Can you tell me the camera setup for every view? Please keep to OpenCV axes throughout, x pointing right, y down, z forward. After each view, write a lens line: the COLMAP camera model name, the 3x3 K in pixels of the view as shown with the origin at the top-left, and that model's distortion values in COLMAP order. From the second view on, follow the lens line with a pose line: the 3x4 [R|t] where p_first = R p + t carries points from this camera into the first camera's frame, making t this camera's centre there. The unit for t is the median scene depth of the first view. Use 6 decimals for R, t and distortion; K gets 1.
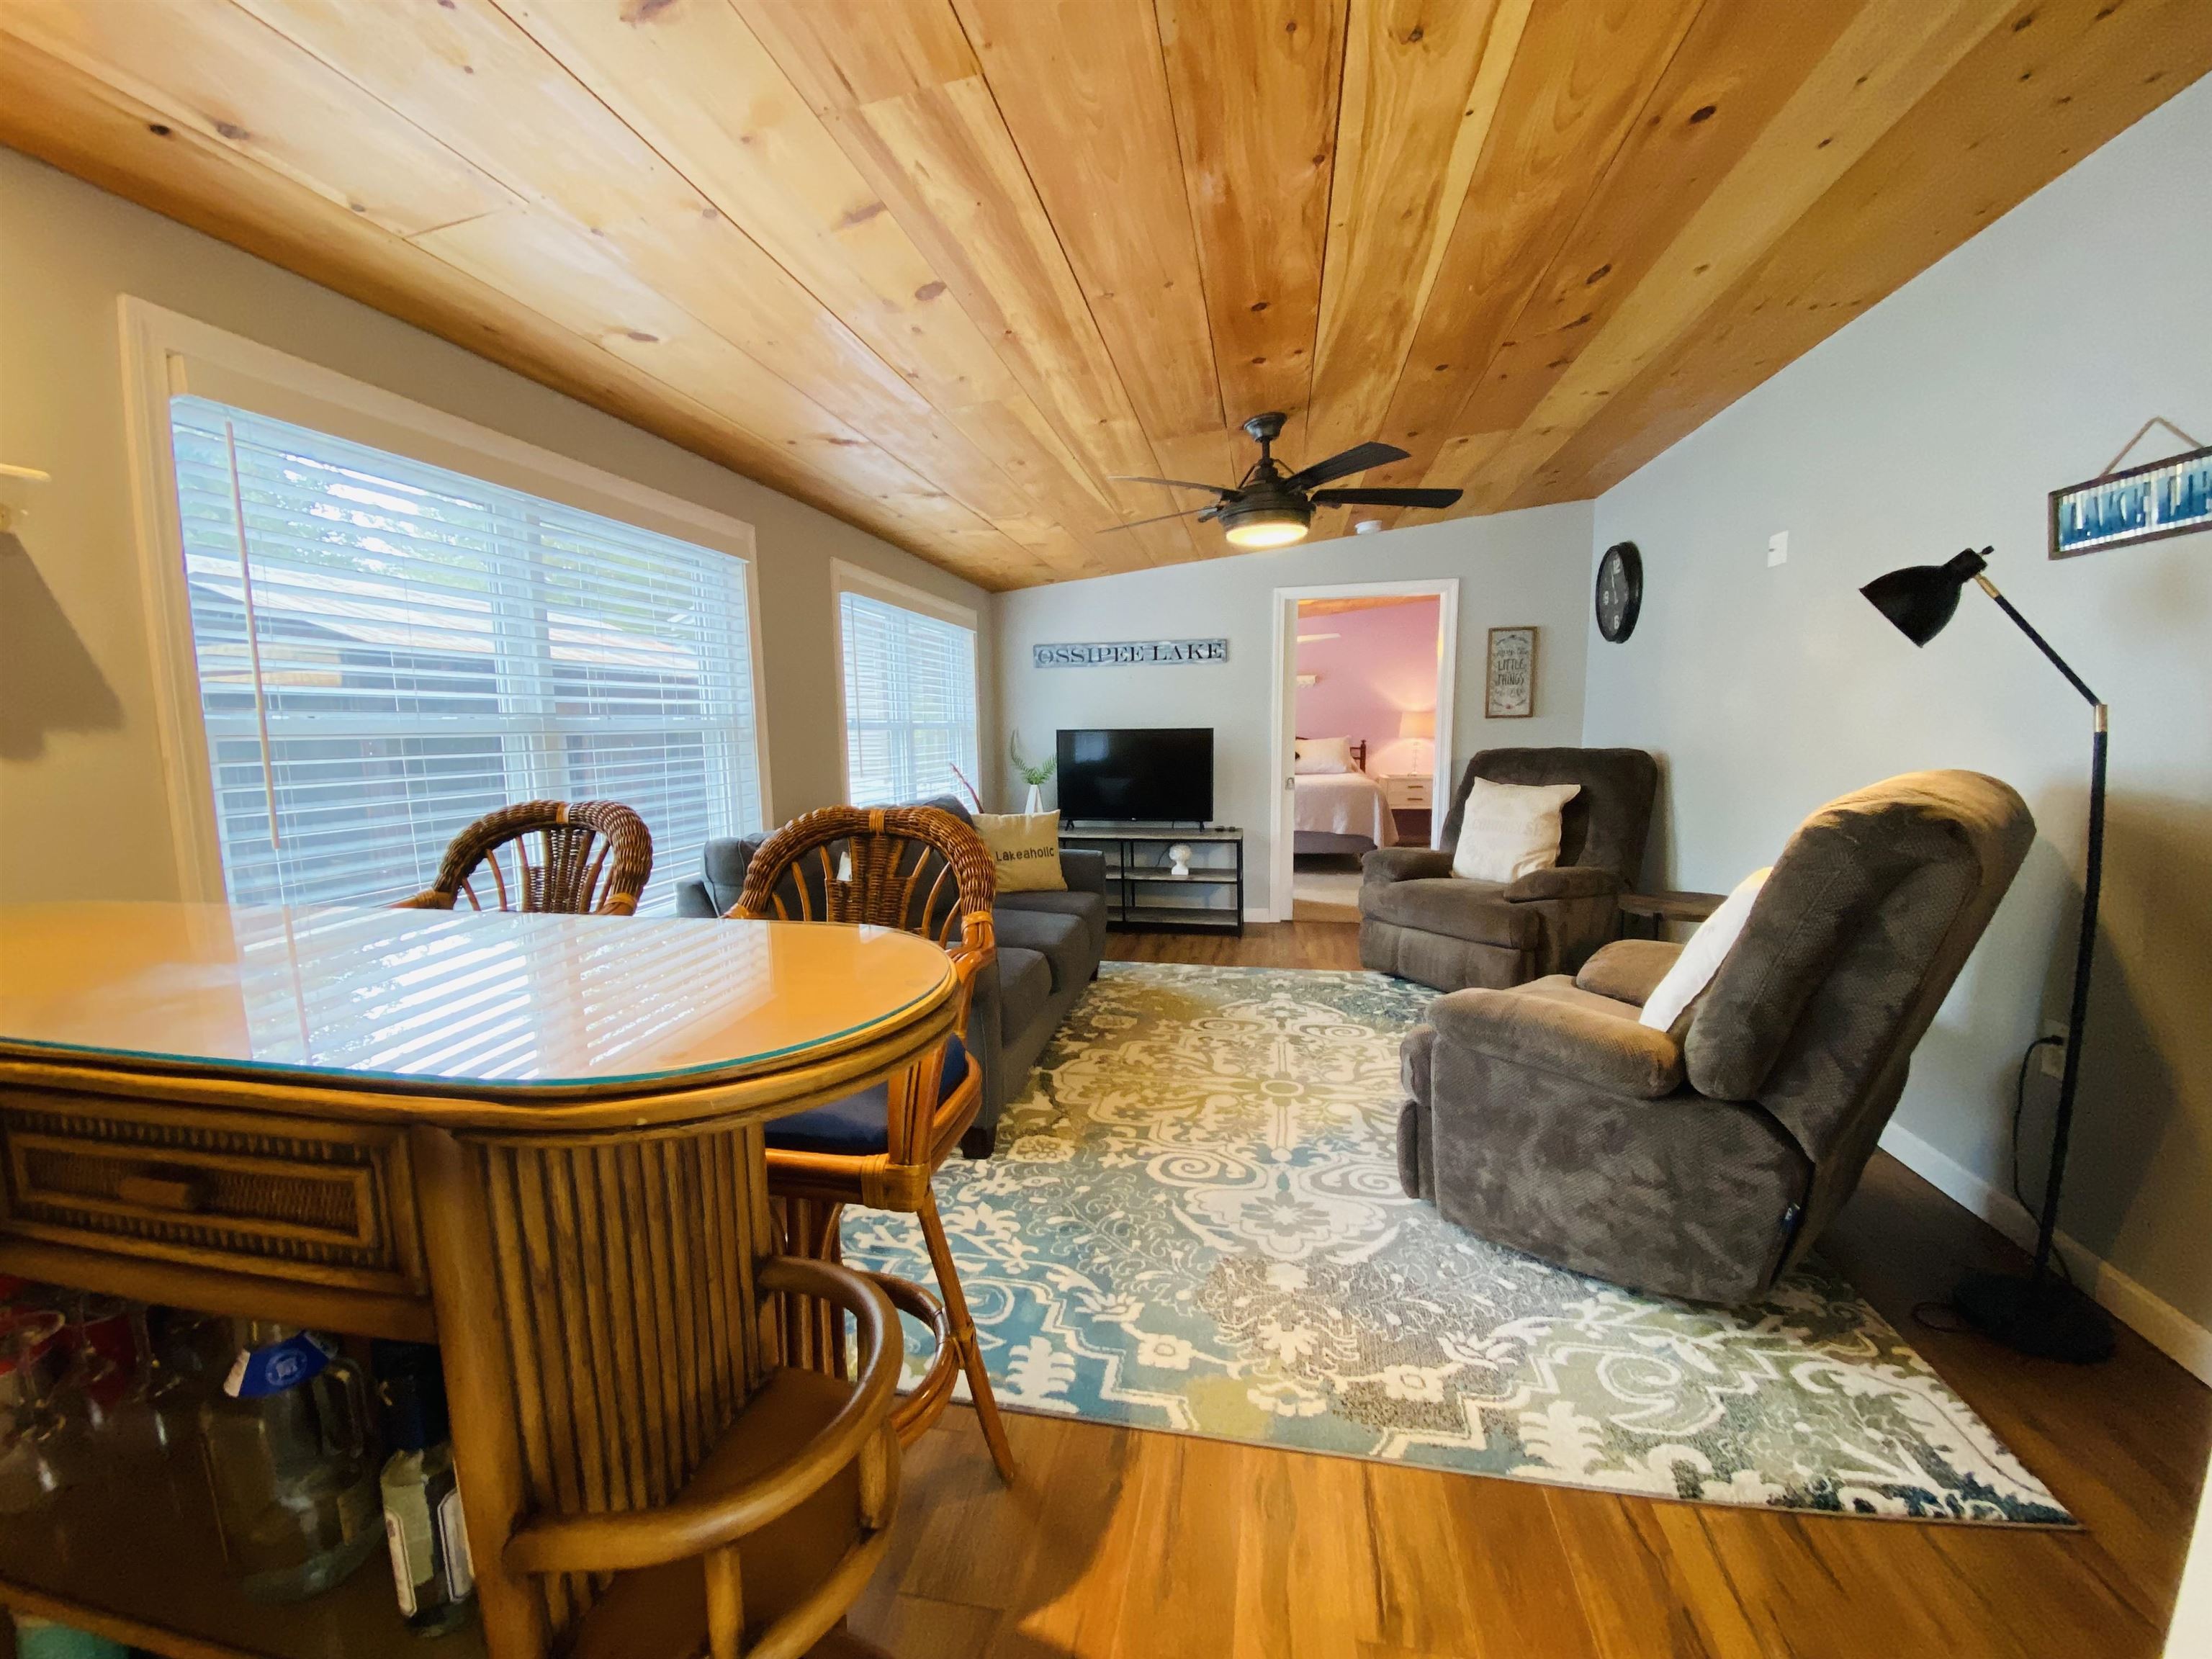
lens RADIAL K [[900.1, 0, 1105.2], [0, 900.1, 810.3], [0, 0, 1]] dist [0.006952, -0.009030]
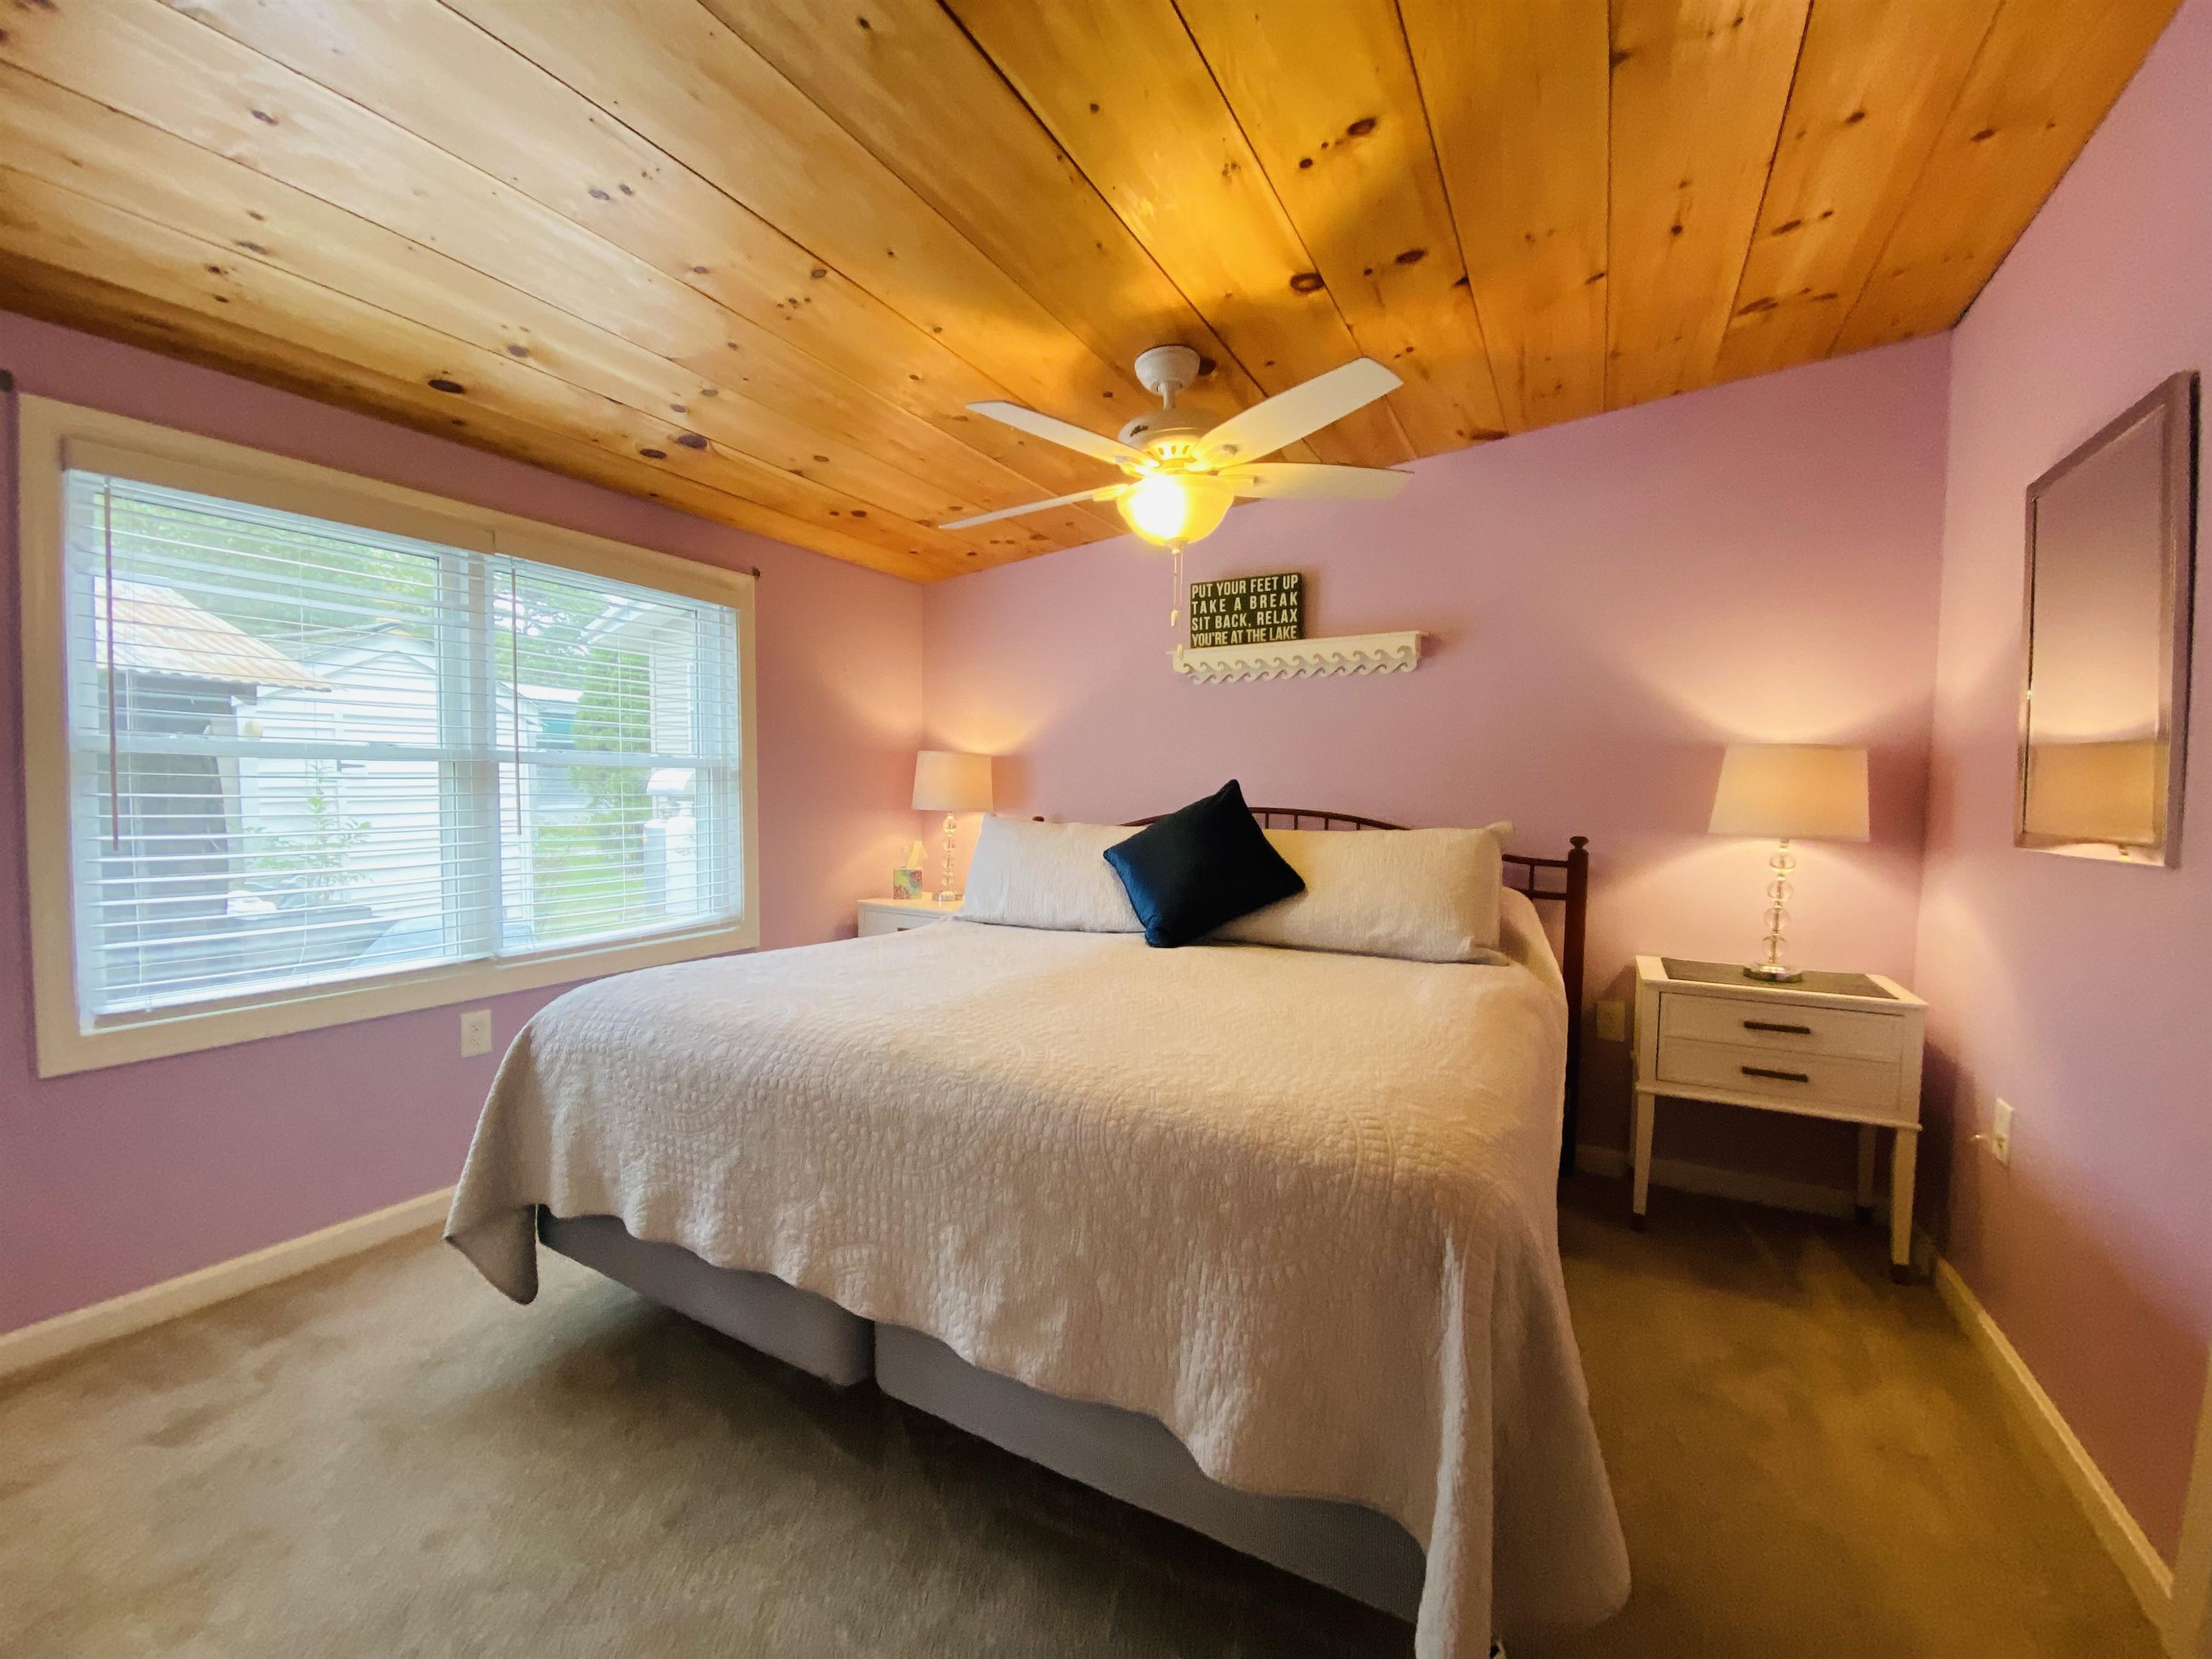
lens RADIAL K [[900.1, 0, 1097.6], [0, 900.1, 824.1], [0, 0, 1]] dist [0.006952, -0.009030]
pose [[0.949605, 0.006161, -0.313387, 0.229242], [-0.028427, 0.997380, -0.066528, -0.057982], [0.312156, 0.072084, 0.947292, 0.659286]]
